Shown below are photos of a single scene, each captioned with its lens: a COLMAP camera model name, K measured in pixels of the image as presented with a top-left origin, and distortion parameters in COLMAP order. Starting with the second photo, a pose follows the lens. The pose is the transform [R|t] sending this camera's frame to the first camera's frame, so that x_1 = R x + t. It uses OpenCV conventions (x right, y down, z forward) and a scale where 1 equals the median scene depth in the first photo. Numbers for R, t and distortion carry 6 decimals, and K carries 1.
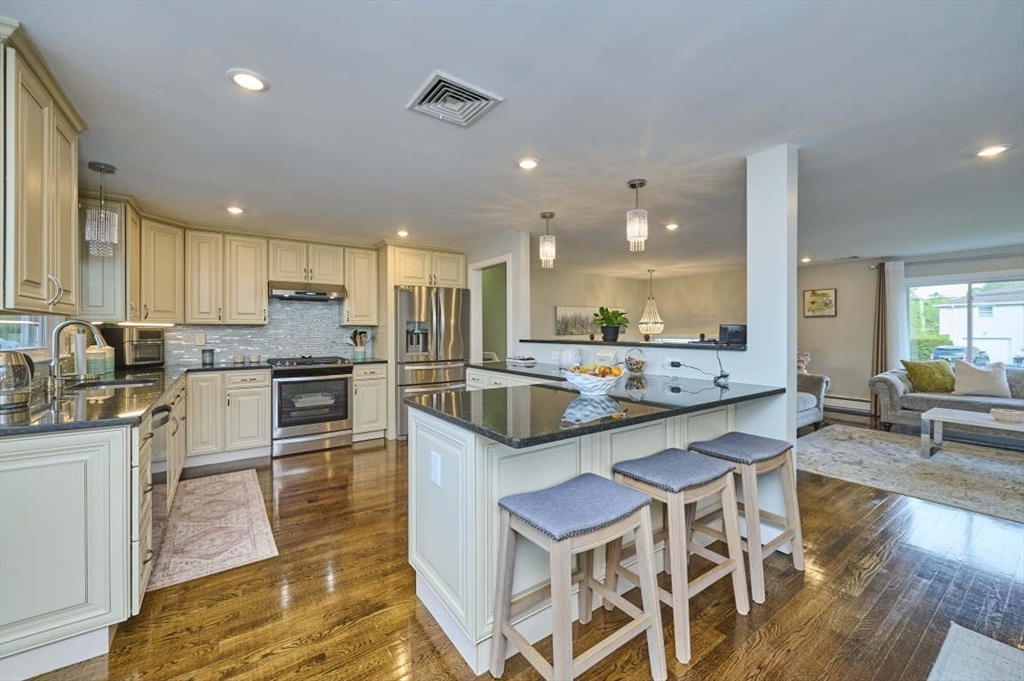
lens RADIAL K [[406.1, 0, 510.2], [0, 406.1, 331.0], [0, 0, 1]] dist [-0.003211, -0.000151]
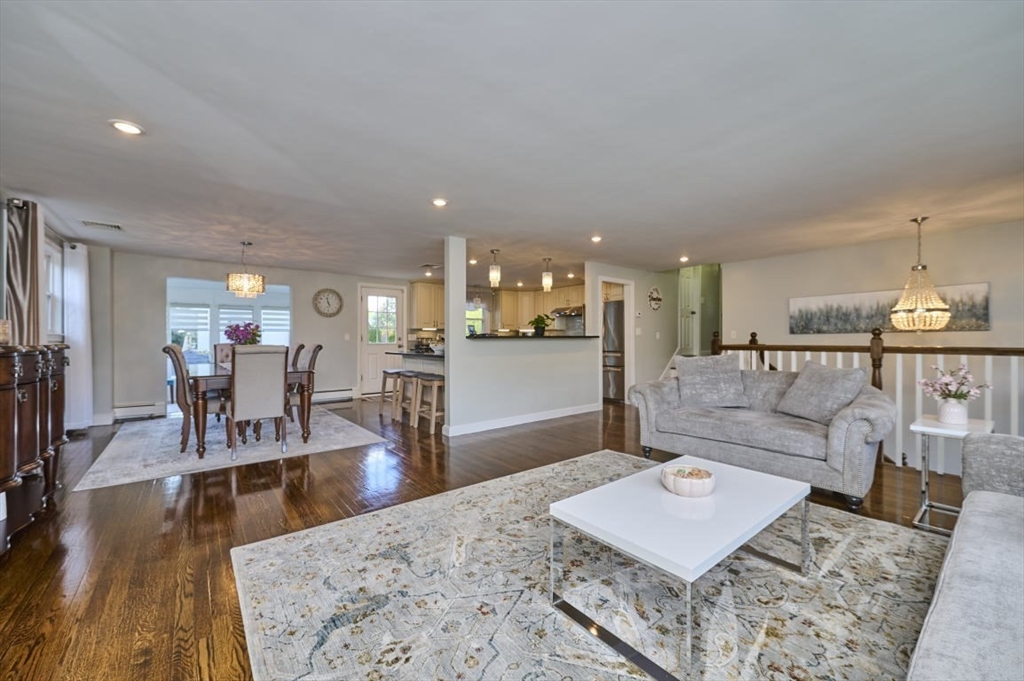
lens RADIAL K [[406.1, 0, 510.2], [0, 406.1, 336.2], [0, 0, 1]] dist [-0.003211, -0.000151]
pose [[0.058986, -0.004394, -0.998249, 1.410209], [0.004177, 0.999983, -0.004155, 0.025254], [0.998250, -0.003925, 0.059004, 0.613043]]
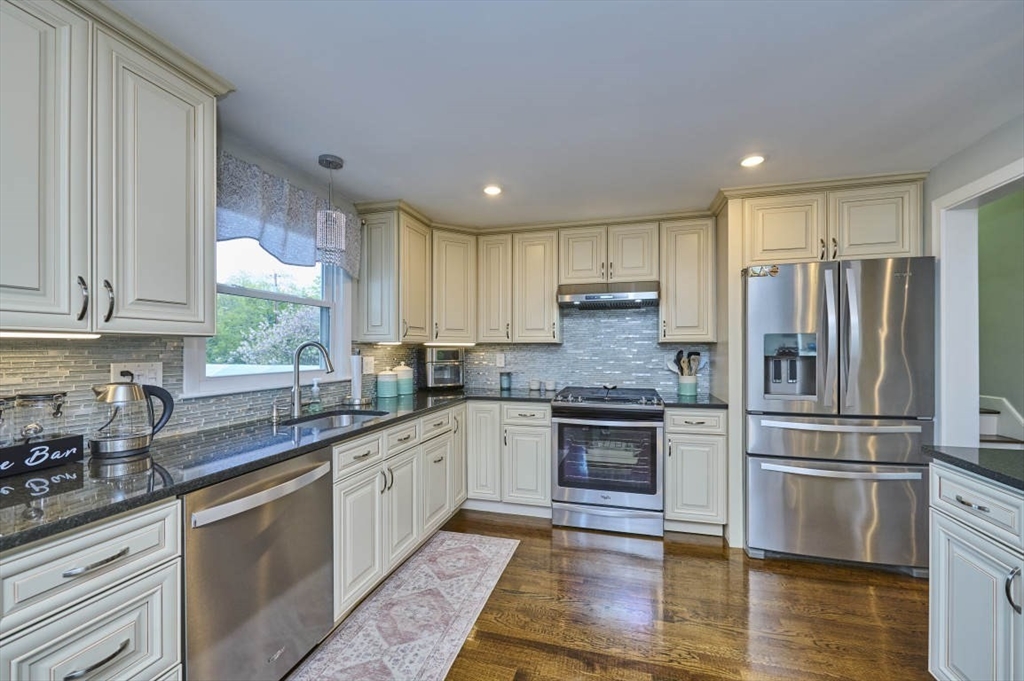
lens RADIAL K [[406.1, 0, 513.0], [0, 406.1, 349.0], [0, 0, 1]] dist [-0.003211, -0.000151]
pose [[0.632773, 0.003895, -0.774327, -0.058501], [0.001525, 0.999979, 0.006276, -0.009049], [0.774336, -0.005152, 0.632754, 0.433396]]
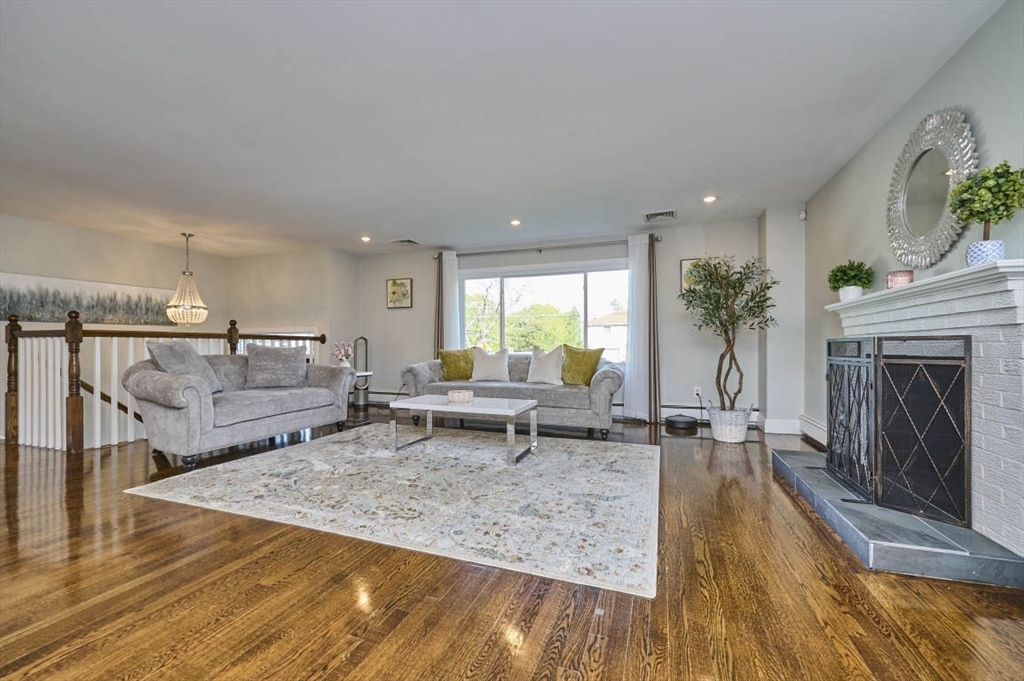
lens RADIAL K [[406.1, 0, 516.2], [0, 406.1, 350.7], [0, 0, 1]] dist [-0.003211, -0.000151]
pose [[0.815928, -0.005607, 0.578126, 0.642318], [-0.002161, 0.999916, 0.012746, 0.073173], [-0.578149, -0.011649, 0.815848, 0.117247]]
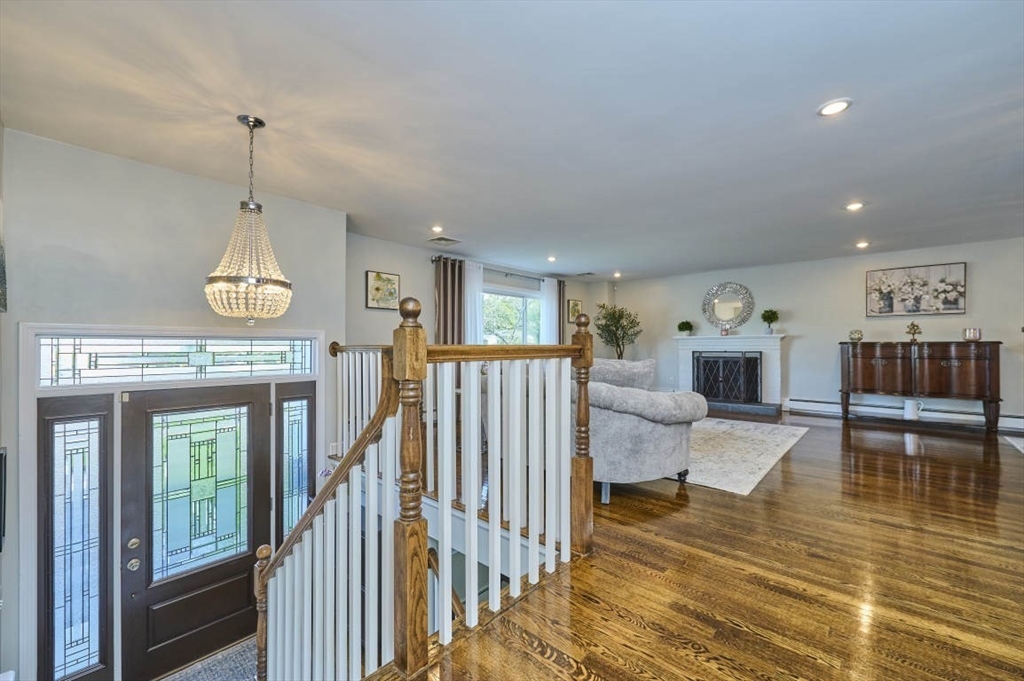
lens RADIAL K [[406.1, 0, 505.7], [0, 406.1, 342.9], [0, 0, 1]] dist [-0.003211, -0.000151]
pose [[-0.216383, 0.009030, 0.976267, -0.001002], [-0.000812, 0.999955, -0.009429, 0.046253], [-0.976308, -0.002833, -0.216366, 1.369699]]
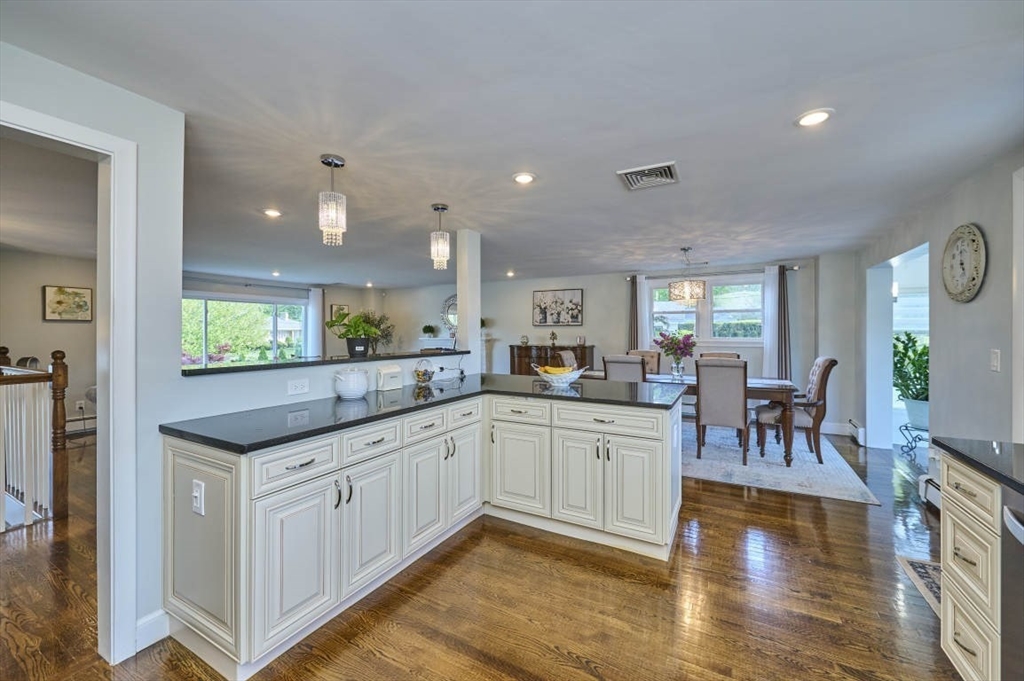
lens RADIAL K [[406.1, 0, 508.7], [0, 406.1, 330.7], [0, 0, 1]] dist [-0.003211, -0.000151]
pose [[-0.443789, 0.005879, 0.896112, -0.476467], [0.000347, 0.999980, -0.006389, -0.015788], [-0.896131, -0.002525, -0.443782, 0.842452]]
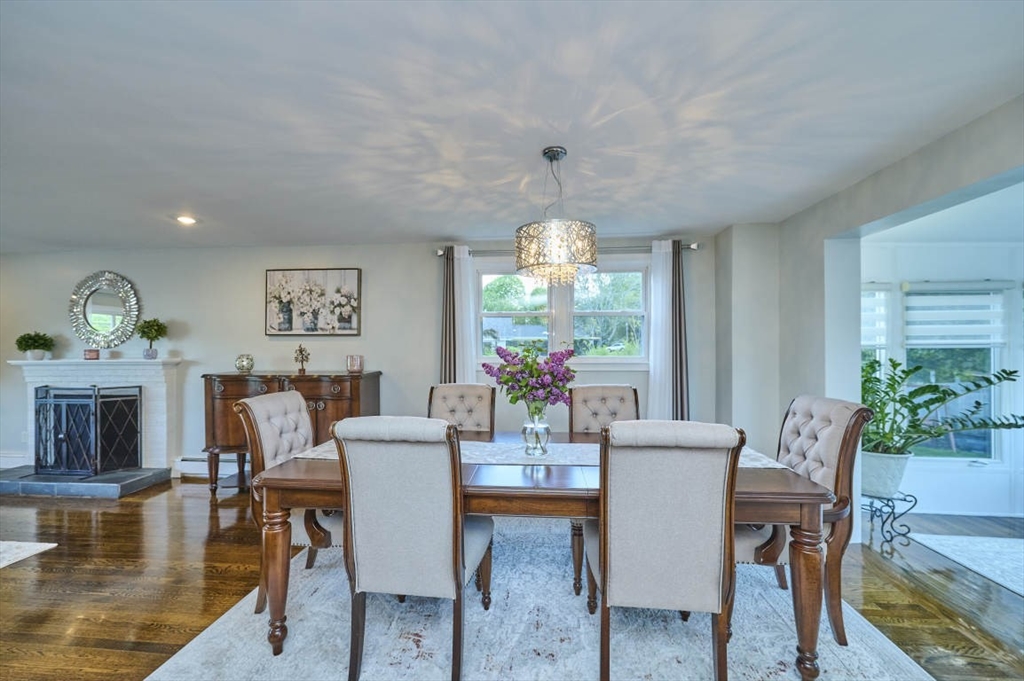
lens RADIAL K [[406.1, 0, 510.8], [0, 406.1, 348.2], [0, 0, 1]] dist [-0.003211, -0.000151]
pose [[-0.766447, 0.003421, 0.642298, 0.010913], [0.002418, 0.999994, -0.002441, -0.015857], [-0.642303, -0.000318, -0.766451, 0.339774]]
